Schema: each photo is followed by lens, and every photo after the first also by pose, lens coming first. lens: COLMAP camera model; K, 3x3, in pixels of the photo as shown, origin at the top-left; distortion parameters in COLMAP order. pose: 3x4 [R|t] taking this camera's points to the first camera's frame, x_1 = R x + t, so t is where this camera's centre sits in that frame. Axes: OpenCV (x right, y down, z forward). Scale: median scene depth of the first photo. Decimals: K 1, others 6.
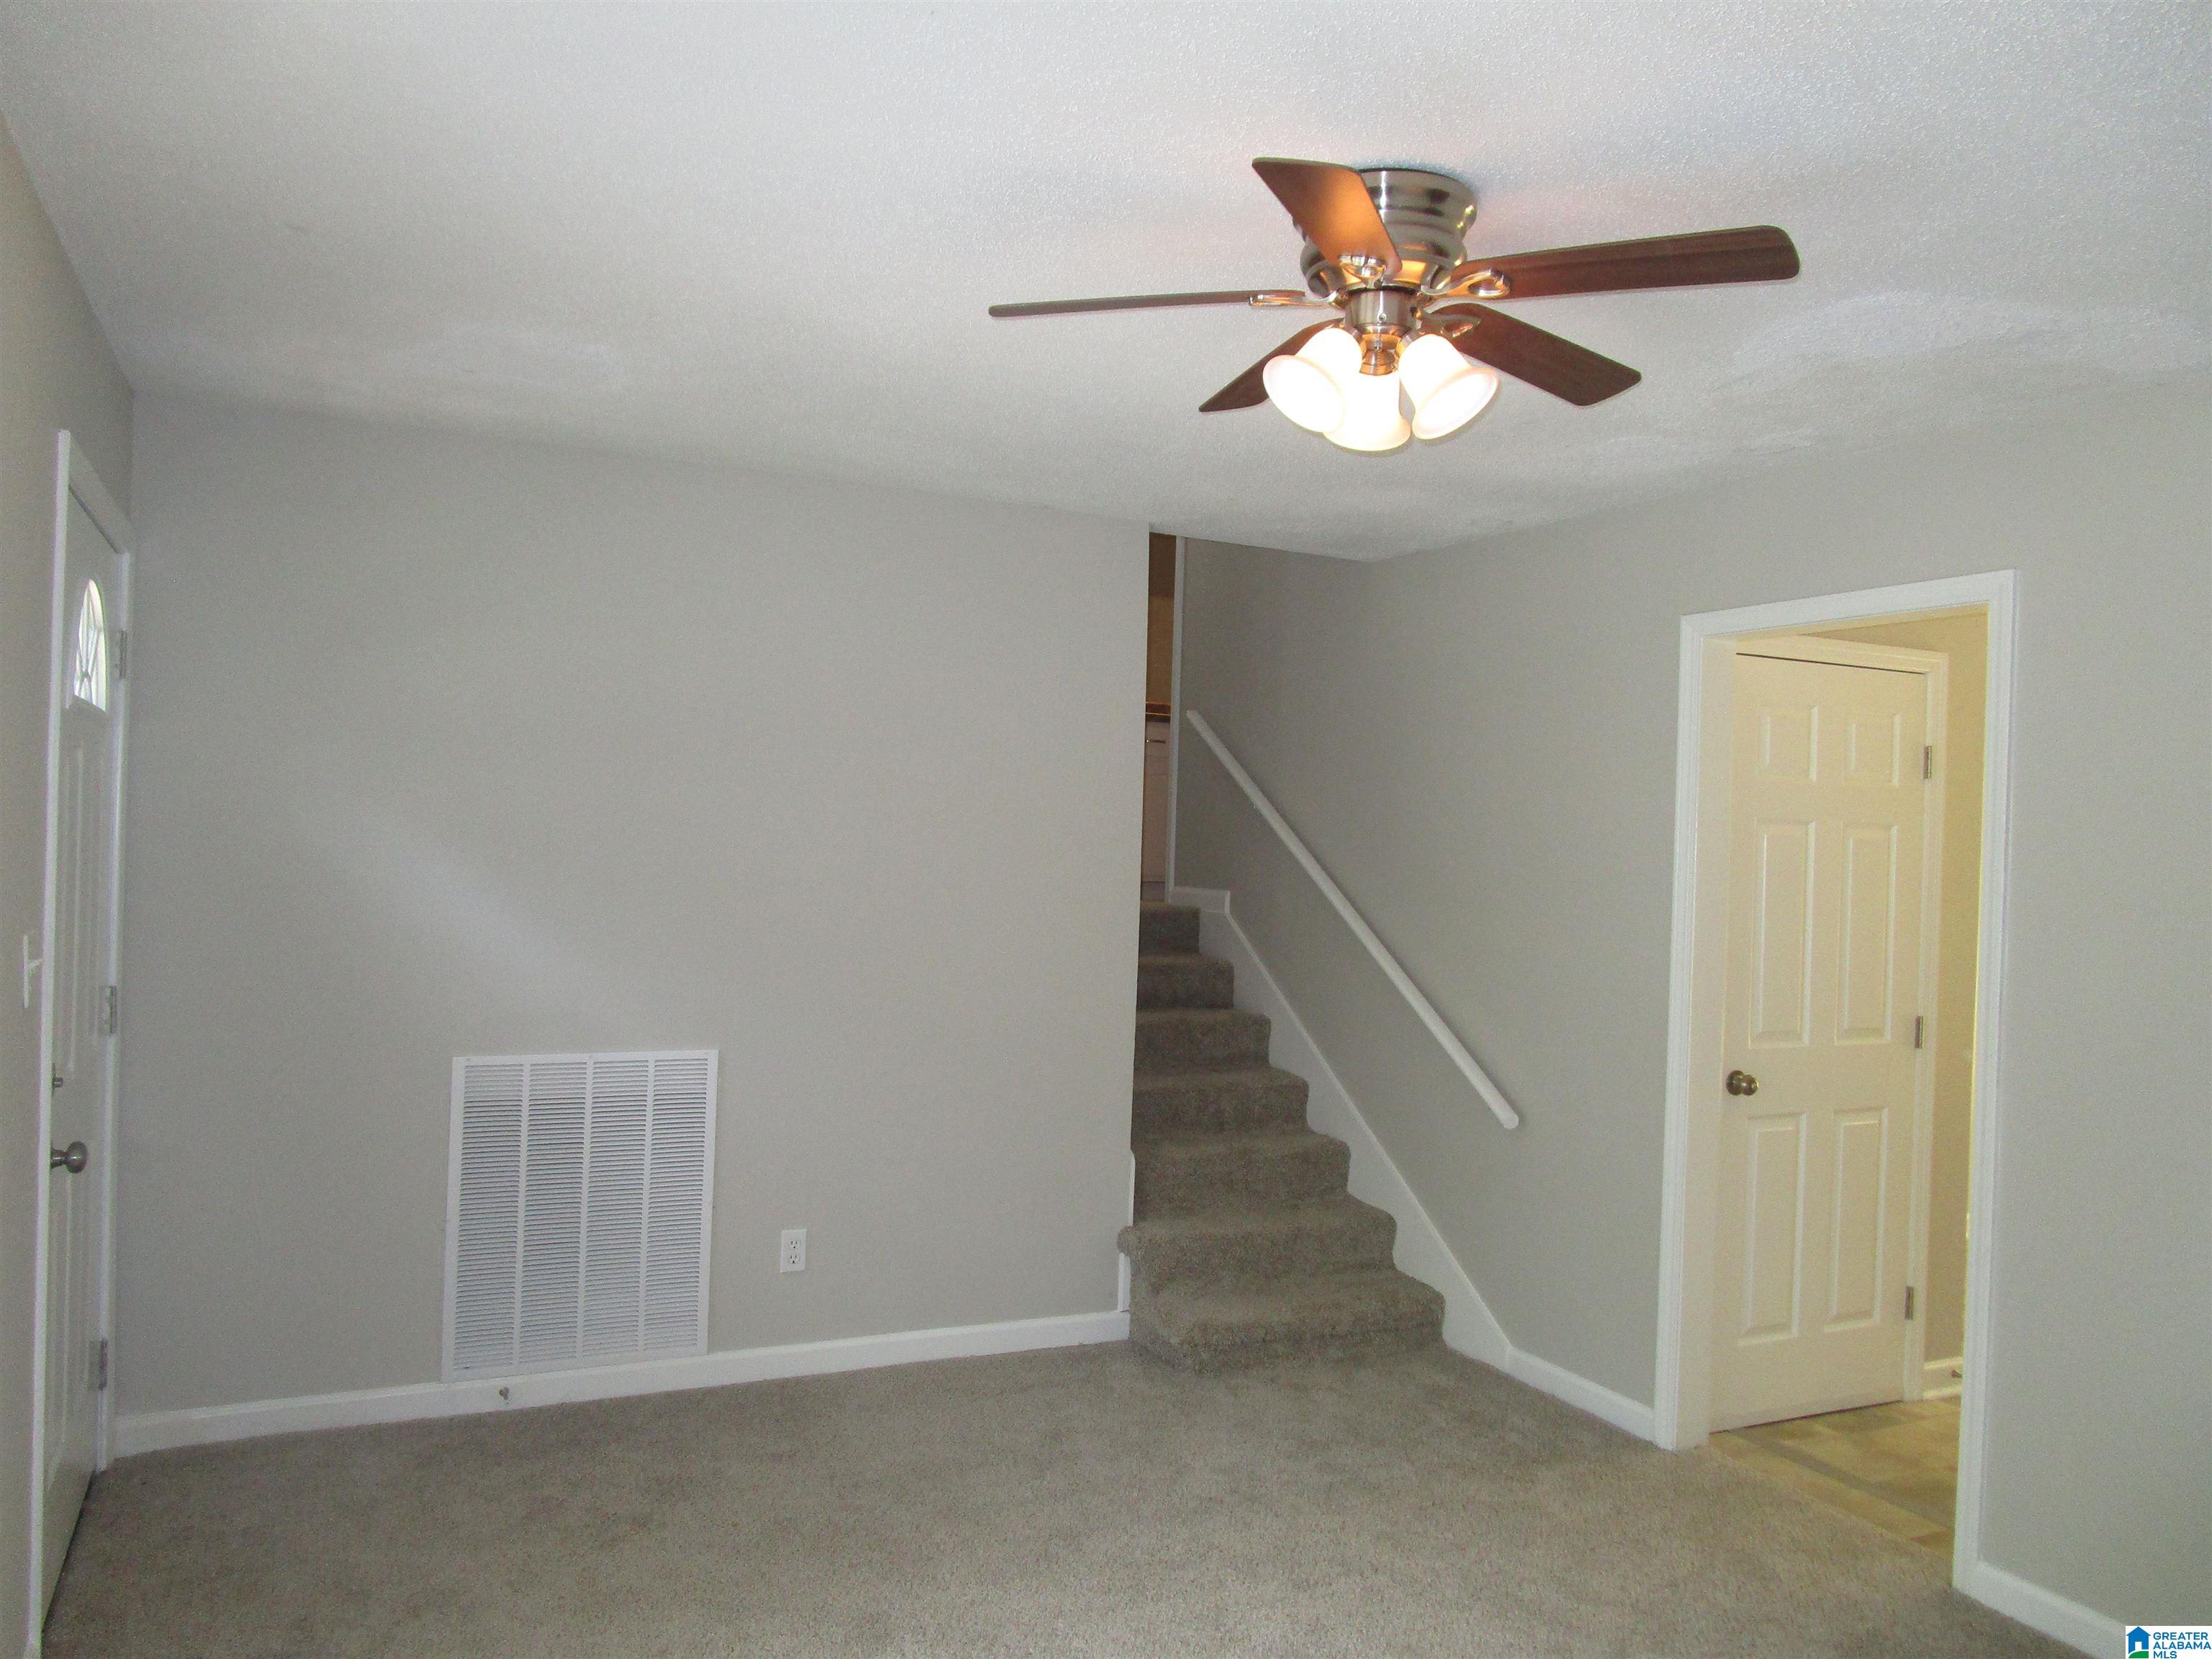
lens RADIAL K [[1622.9, 0, 1100.6], [0, 1622.9, 831.7], [0, 0, 1]] dist [0.006263, 0.000498]
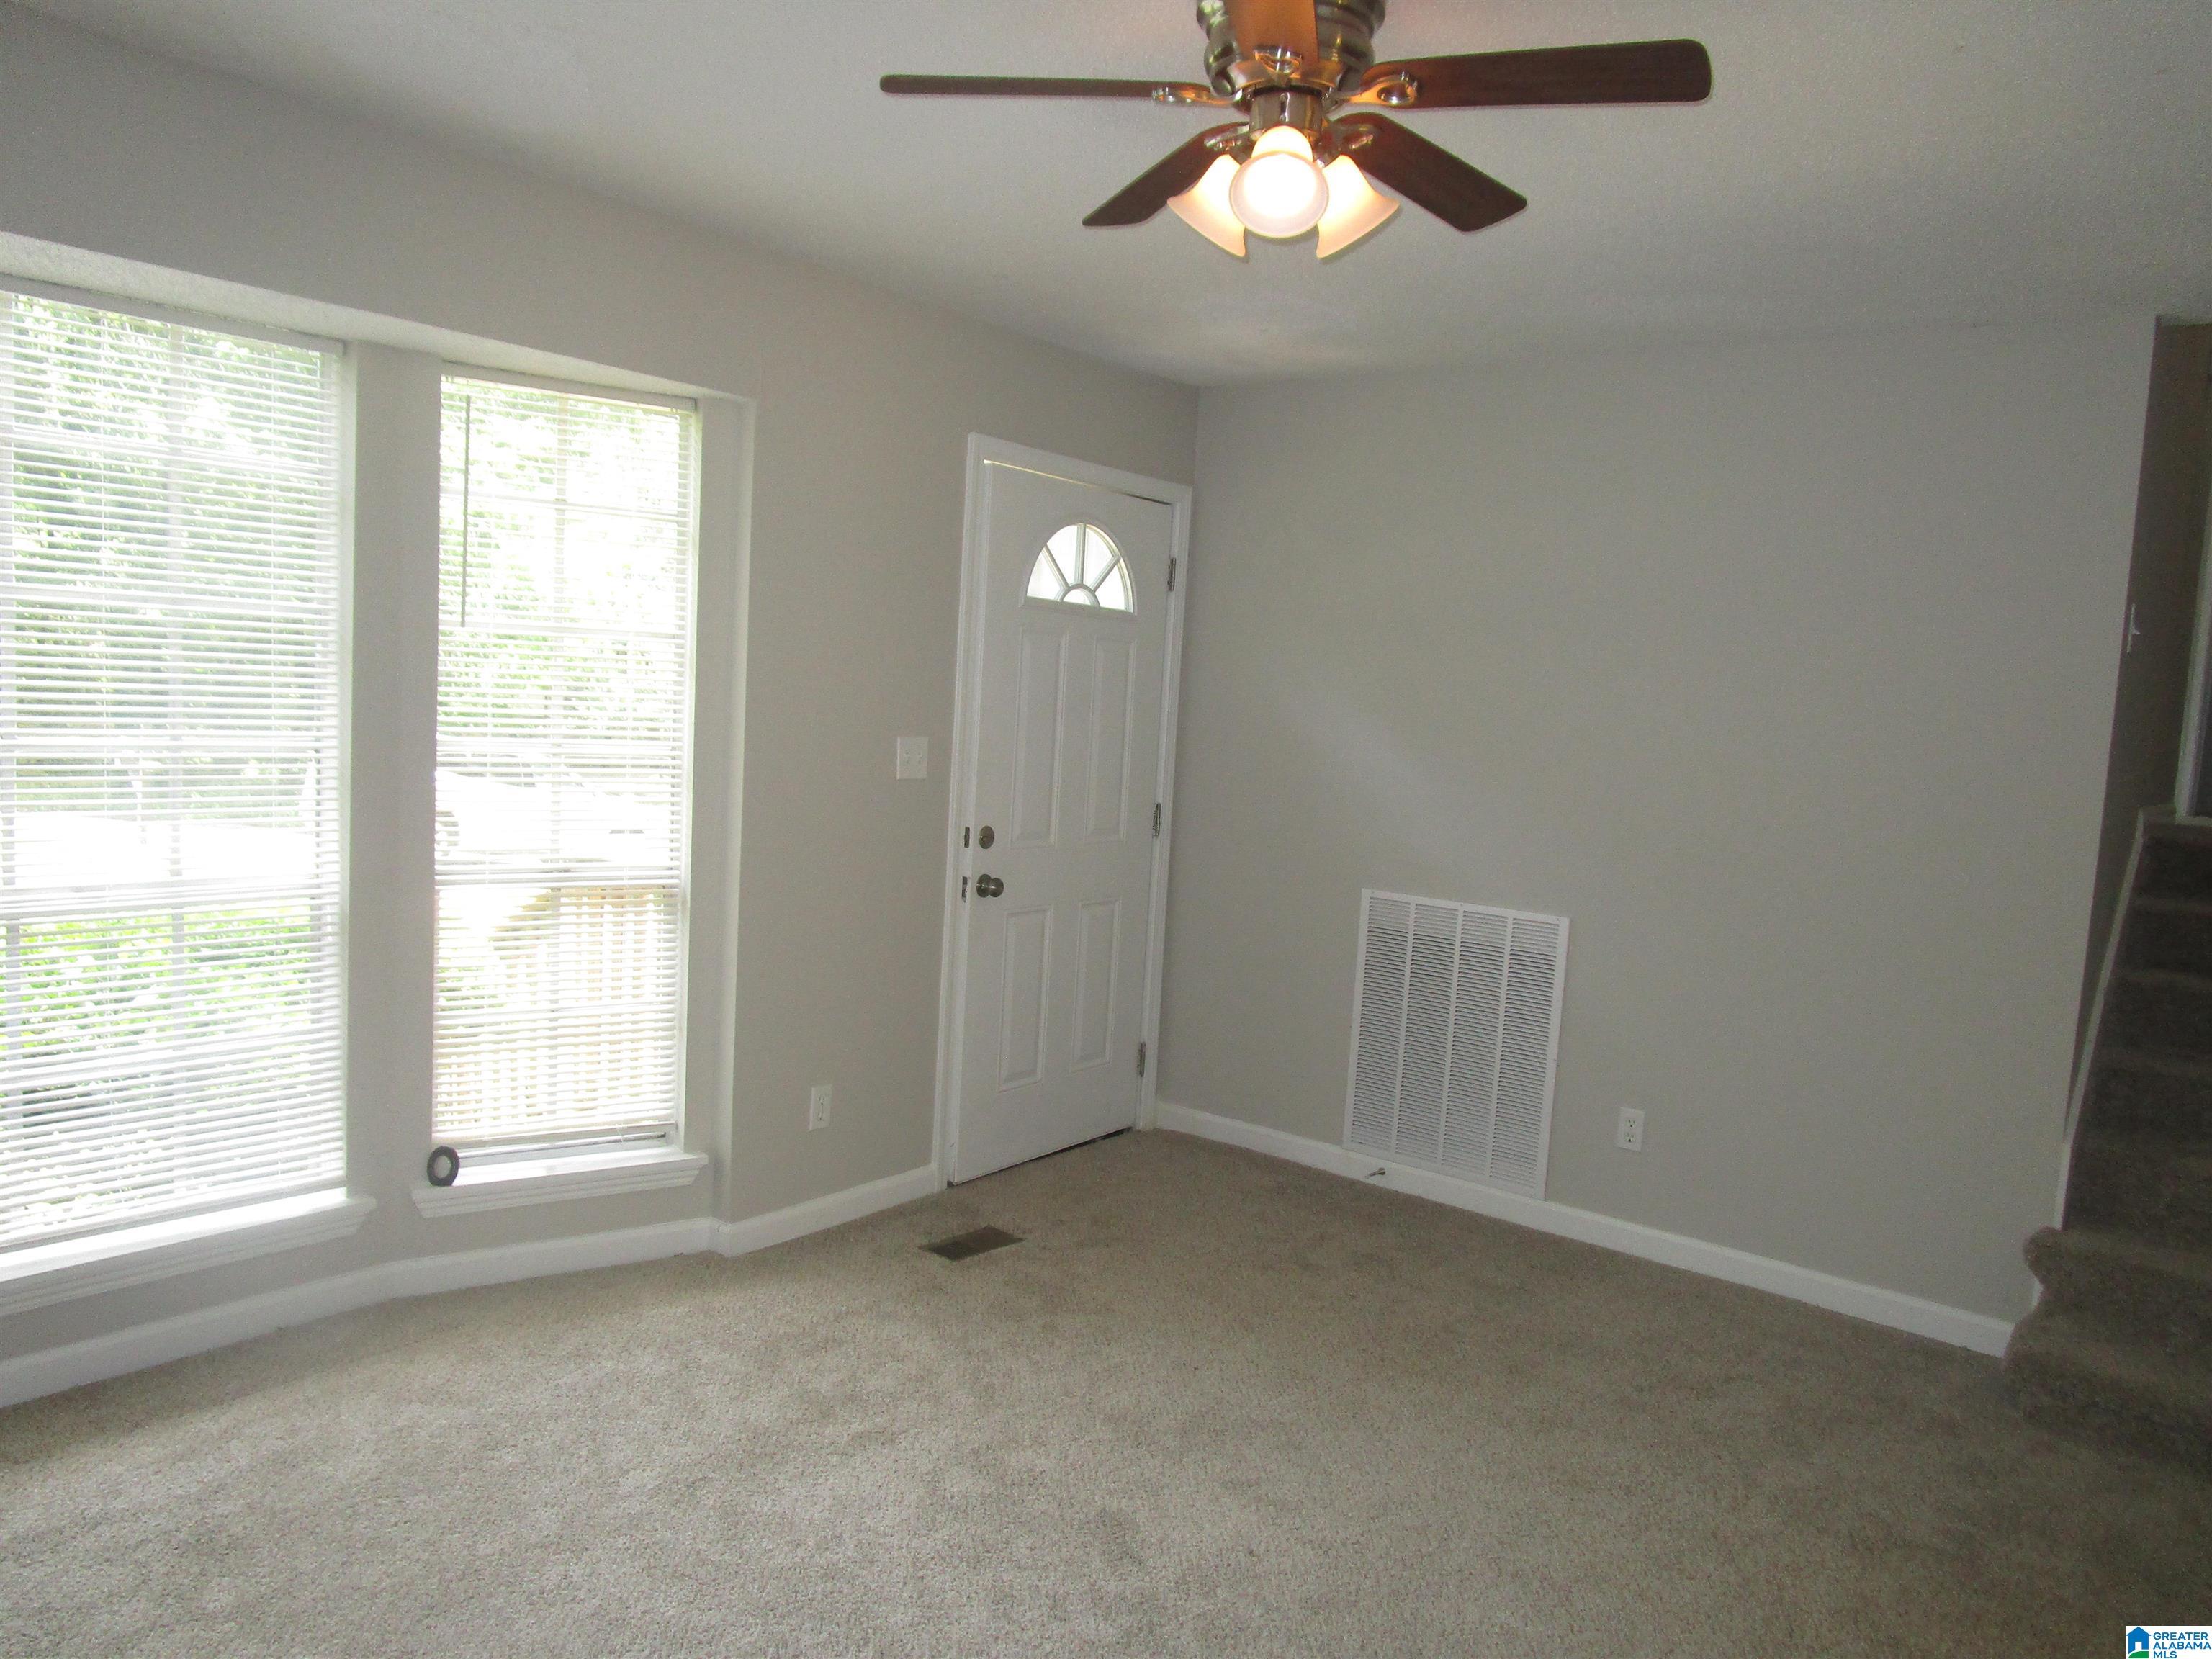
lens RADIAL K [[1622.9, 0, 1097.6], [0, 1622.9, 838.4], [0, 0, 1]] dist [0.006263, 0.000498]
pose [[0.442592, 0.083735, -0.892805, 0.573413], [-0.045067, 0.996450, 0.071114, 0.022735], [0.895590, 0.008761, 0.444794, 0.266856]]
